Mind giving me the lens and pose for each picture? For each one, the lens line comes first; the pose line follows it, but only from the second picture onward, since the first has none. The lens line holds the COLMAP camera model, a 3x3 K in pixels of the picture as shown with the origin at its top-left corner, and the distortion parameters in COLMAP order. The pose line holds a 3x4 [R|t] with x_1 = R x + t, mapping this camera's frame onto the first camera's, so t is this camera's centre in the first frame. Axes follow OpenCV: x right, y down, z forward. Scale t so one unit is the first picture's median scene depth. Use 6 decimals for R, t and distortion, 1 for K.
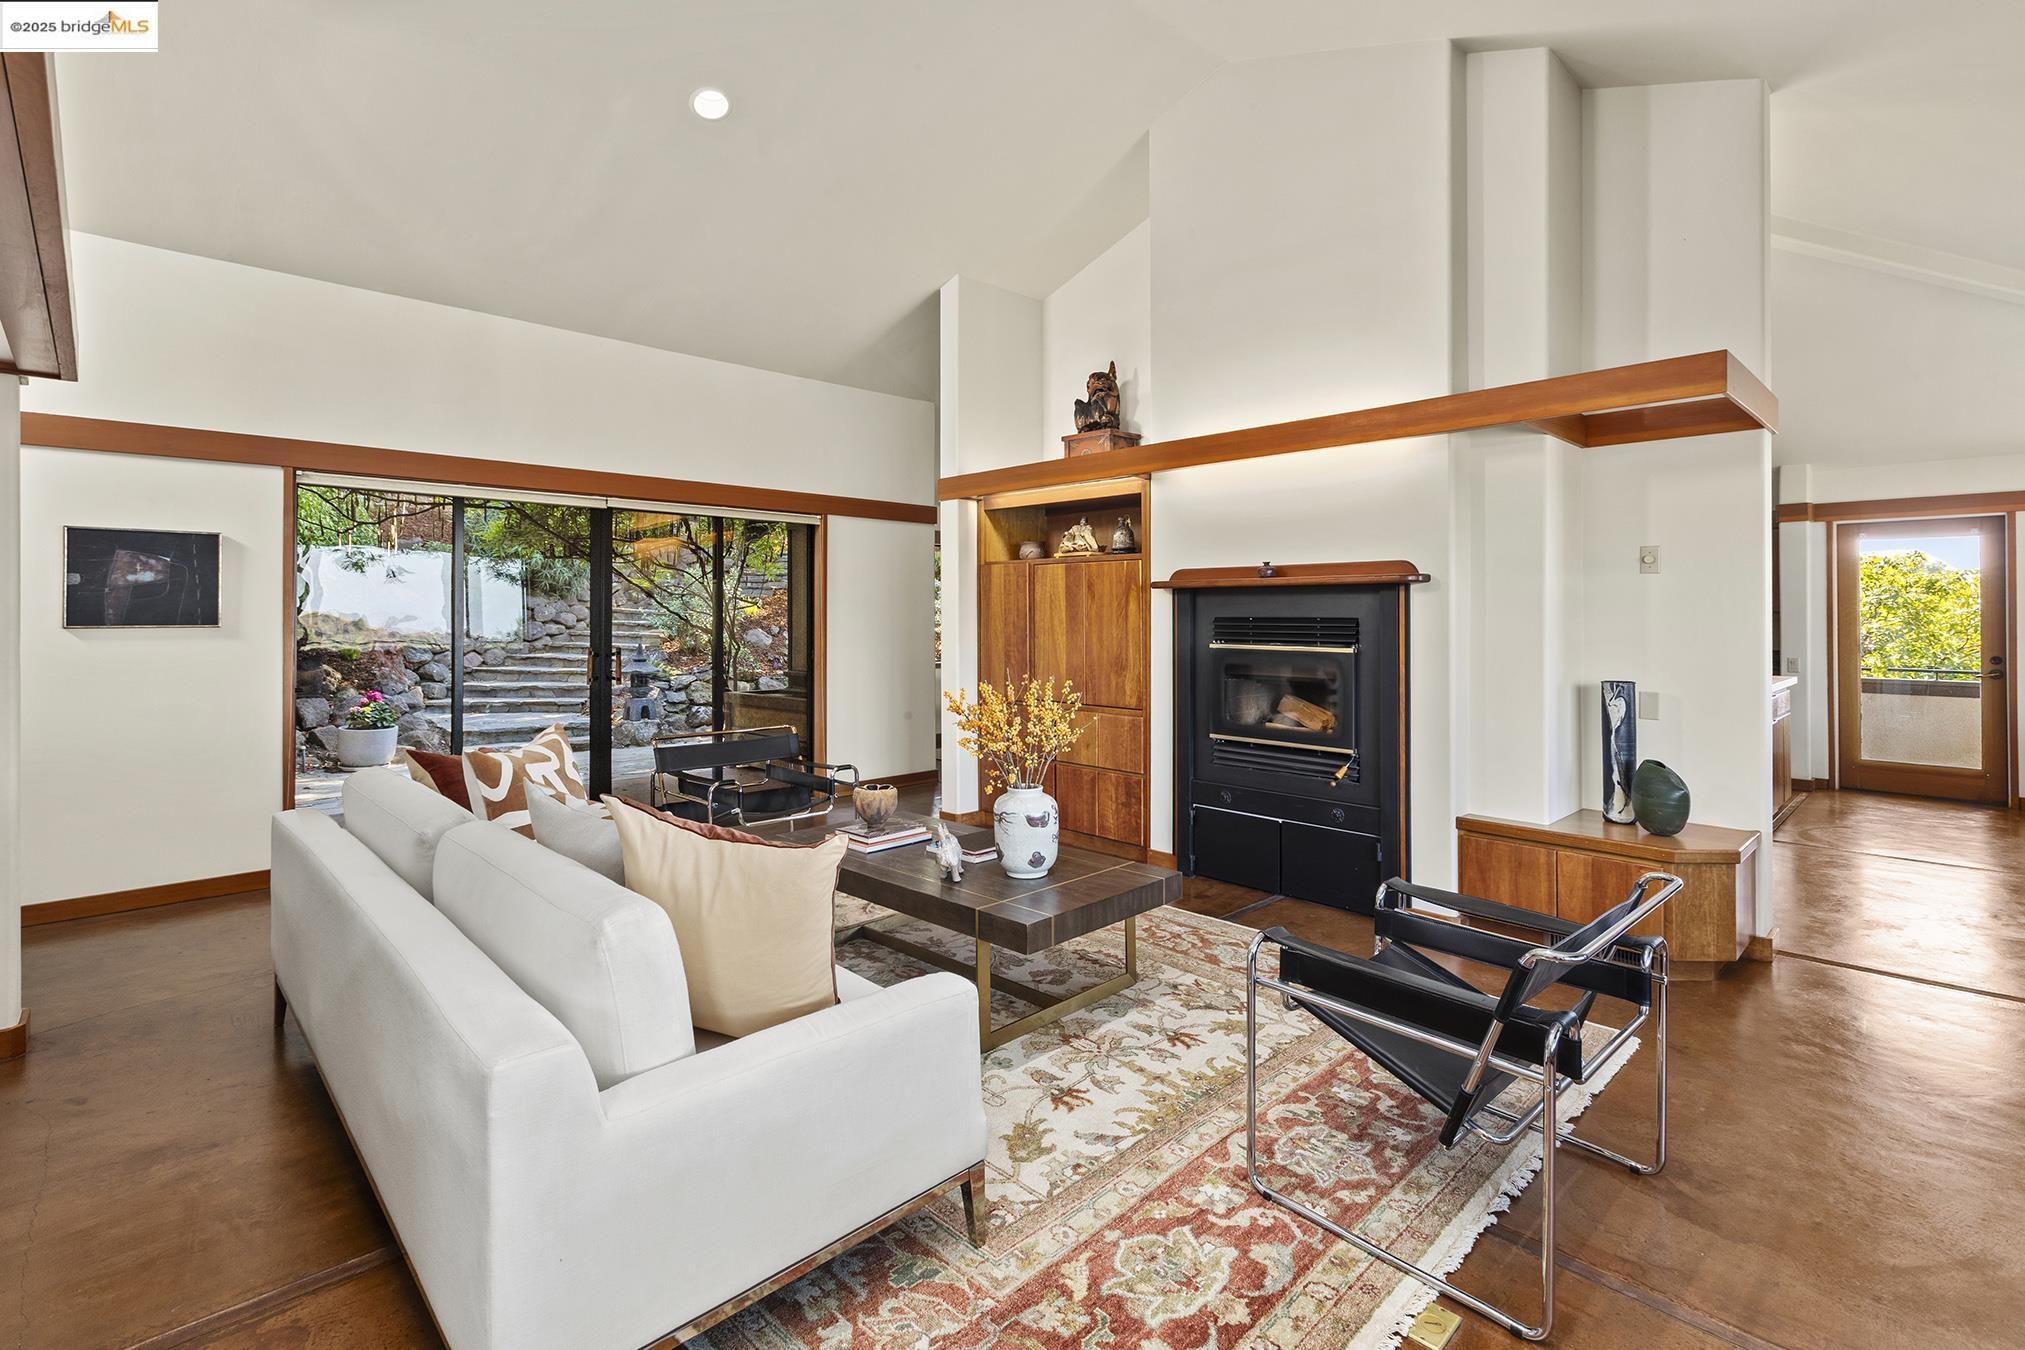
lens RADIAL K [[927.8, 0, 1068.3], [0, 927.8, 608.8], [0, 0, 1]] dist [0.001755, 0.001316]
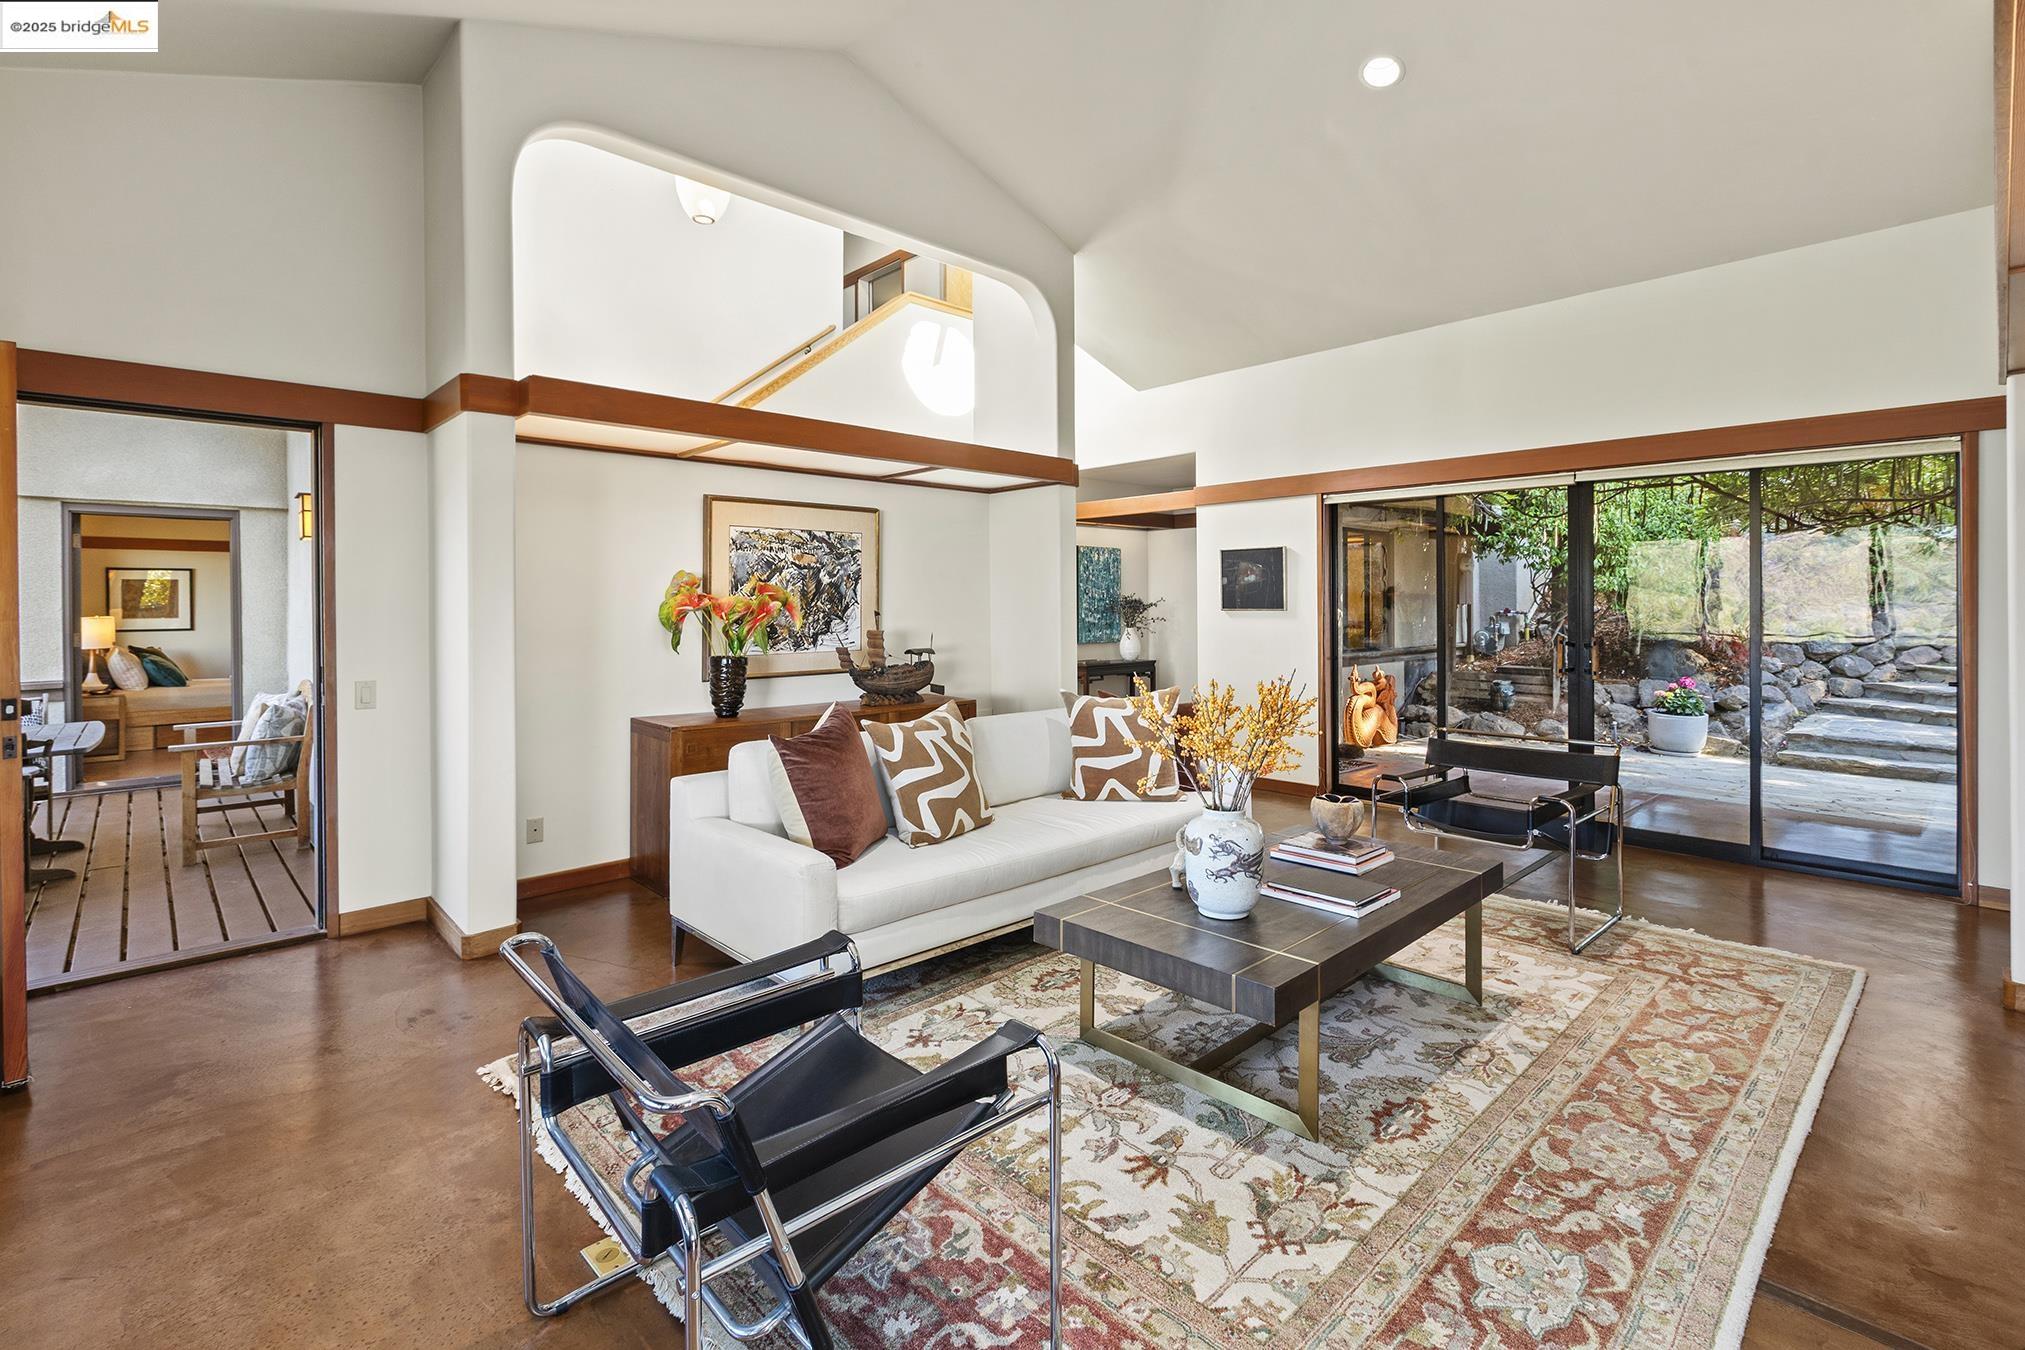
lens RADIAL K [[927.8, 0, 967.5], [0, 927.8, 604.8], [0, 0, 1]] dist [0.001755, 0.001316]
pose [[-0.063150, -0.000190, -0.998004, 0.677360], [0.011799, 0.999930, -0.000936, 0.006896], [0.997934, -0.011834, -0.063143, 0.699438]]
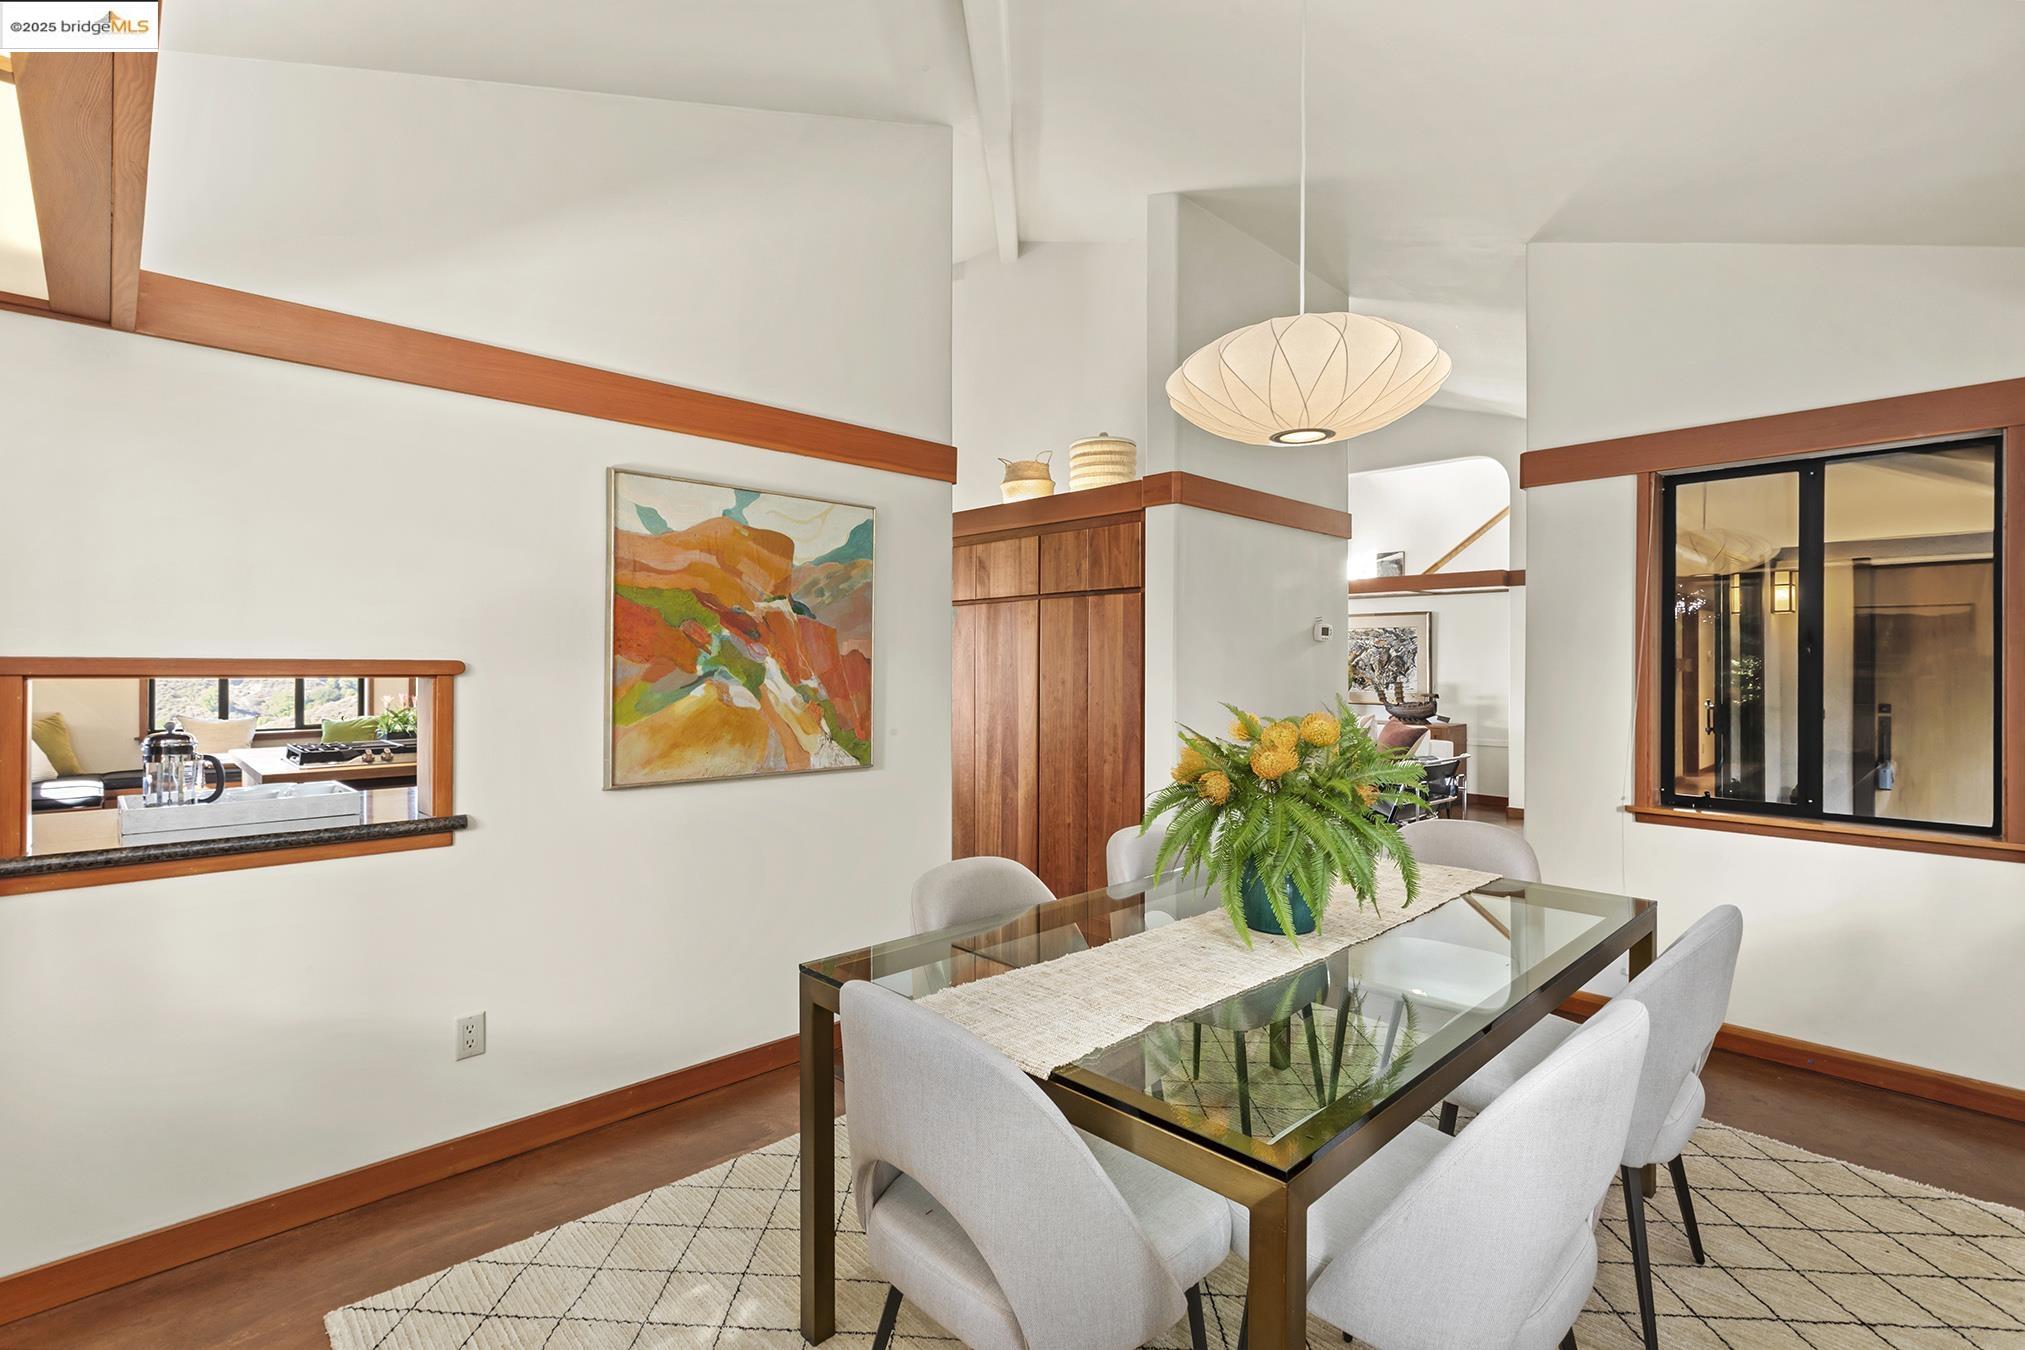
lens RADIAL K [[927.8, 0, 1055.4], [0, 927.8, 670.1], [0, 0, 1]] dist [0.001755, 0.001316]
pose [[-0.999928, 0.000241, 0.011957, 0.208221], [0.000255, 0.999999, 0.001134, 0.007469], [-0.011957, 0.001137, -0.999928, 2.976000]]
